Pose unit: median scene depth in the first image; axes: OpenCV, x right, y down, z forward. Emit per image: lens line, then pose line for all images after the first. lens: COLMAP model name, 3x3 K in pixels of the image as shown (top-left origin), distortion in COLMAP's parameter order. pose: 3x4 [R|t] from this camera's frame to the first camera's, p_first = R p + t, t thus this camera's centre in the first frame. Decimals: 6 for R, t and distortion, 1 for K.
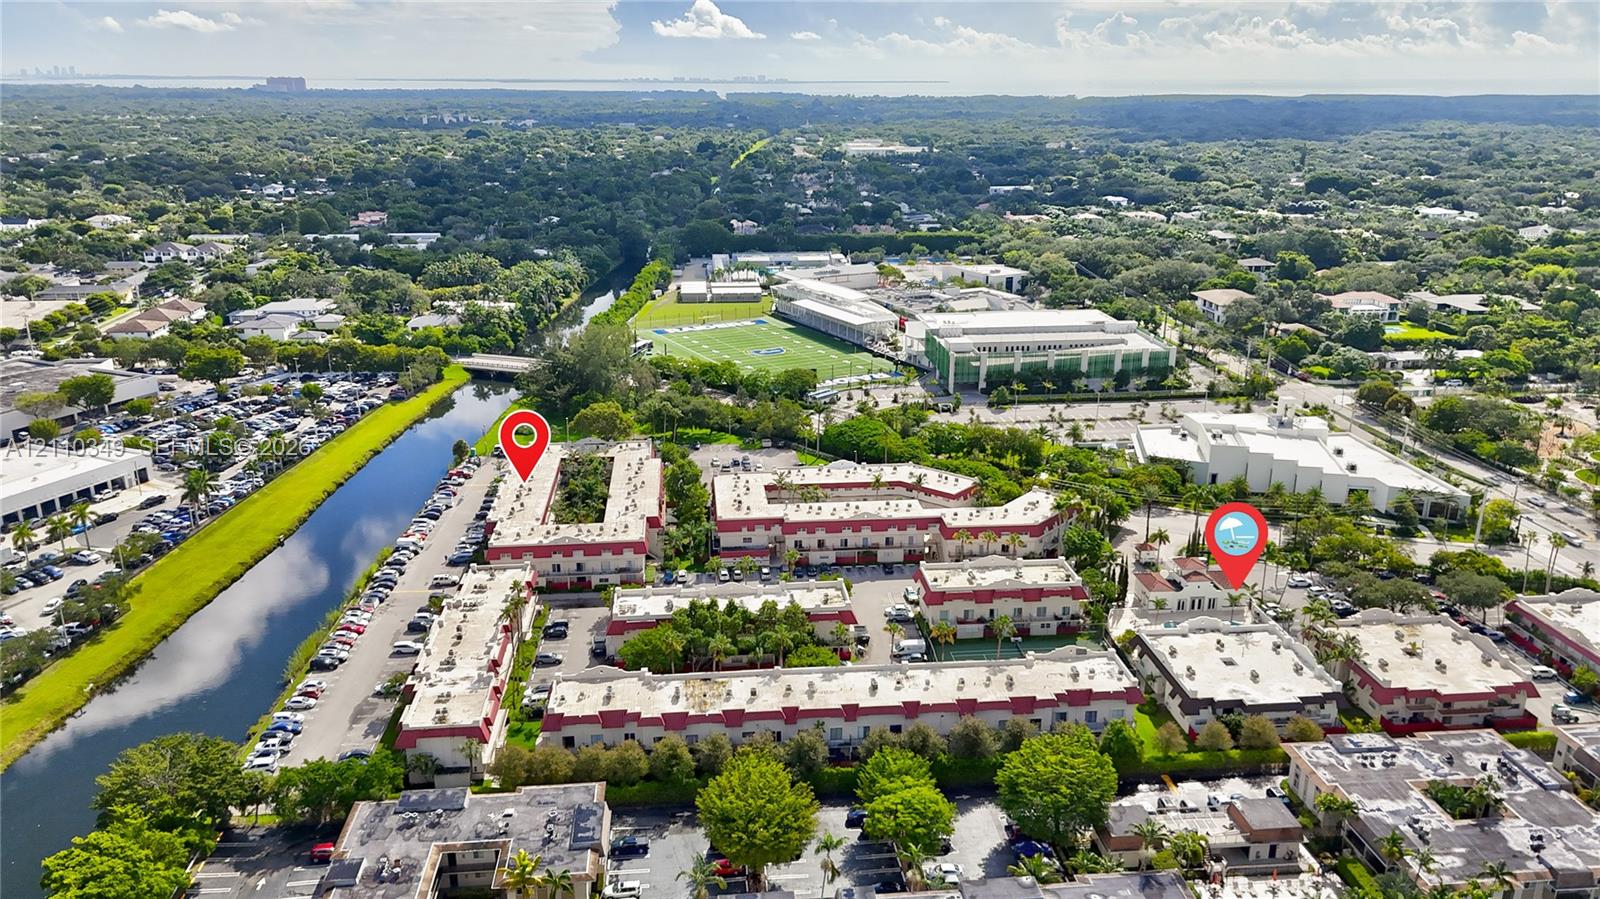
lens RADIAL K [[1184.4, 0, 801.2], [0, 1184.4, 457.7], [0, 0, 1]] dist [0.071758, -0.073842]
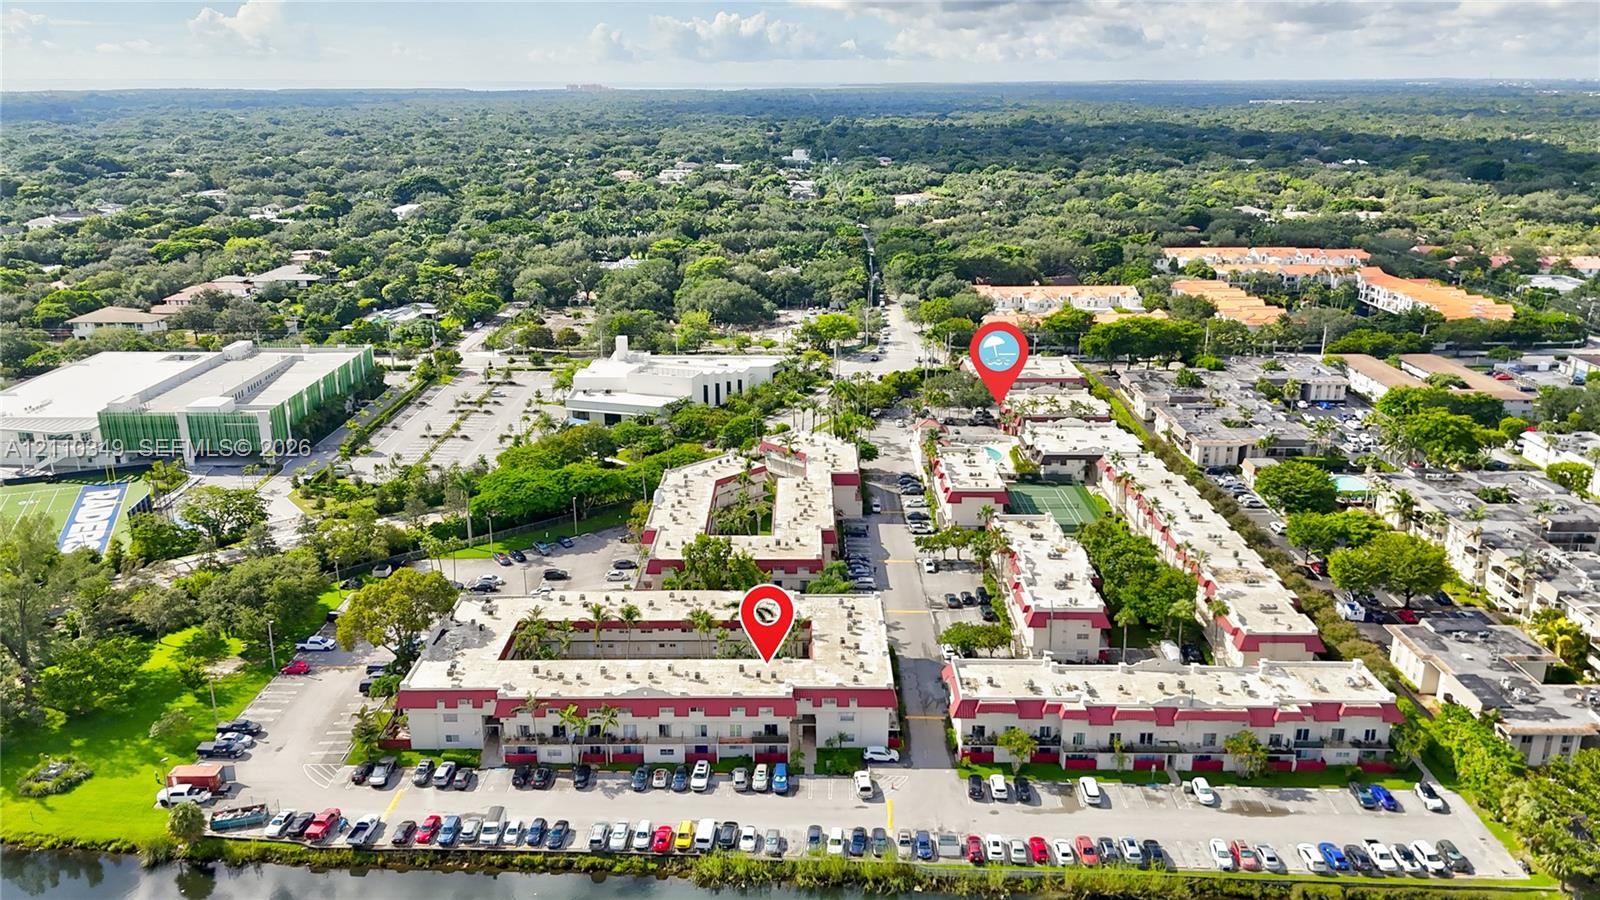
lens RADIAL K [[1184.4, 0, 801.2], [0, 1184.4, 458.2], [0, 0, 1]] dist [0.071758, -0.073842]
pose [[0.103155, -0.304699, 0.946846, -0.747405], [0.305734, 0.915553, 0.261321, -0.208884], [-0.946512, 0.262527, 0.187601, 0.743630]]
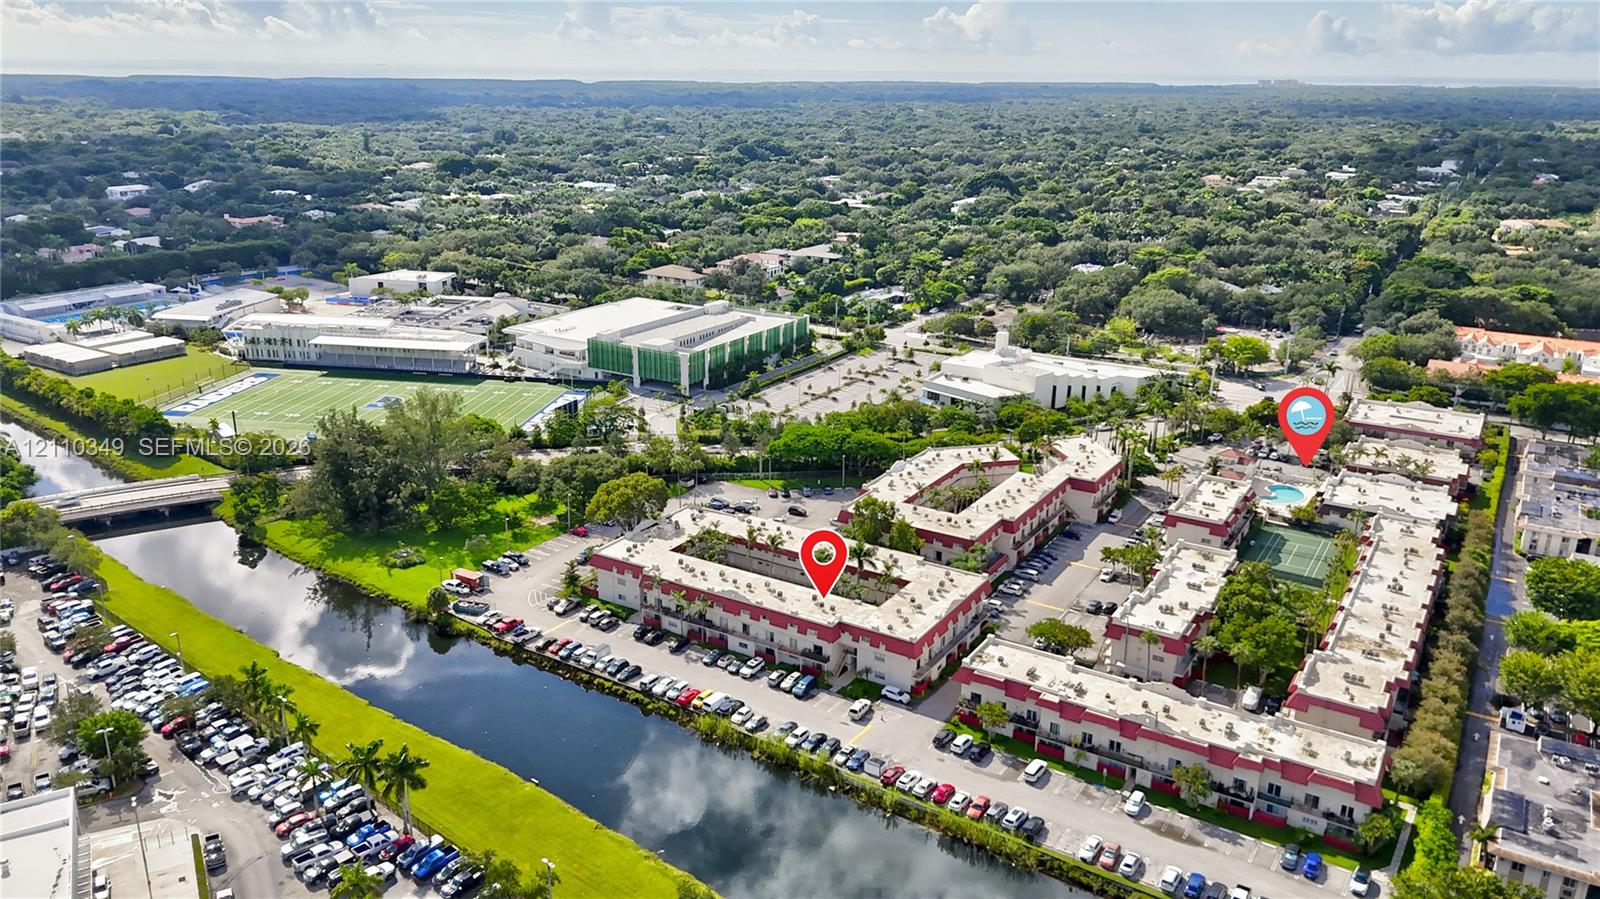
lens RADIAL K [[1189.3, 0, 795.4], [0, 1189.3, 448.2], [0, 0, 1]] dist [0.090974, -0.092432]
pose [[0.608787, -0.235720, 0.757505, -0.759845], [0.231928, 0.966005, 0.114205, -0.140358], [-0.758674, 0.106160, 0.642762, 0.435719]]
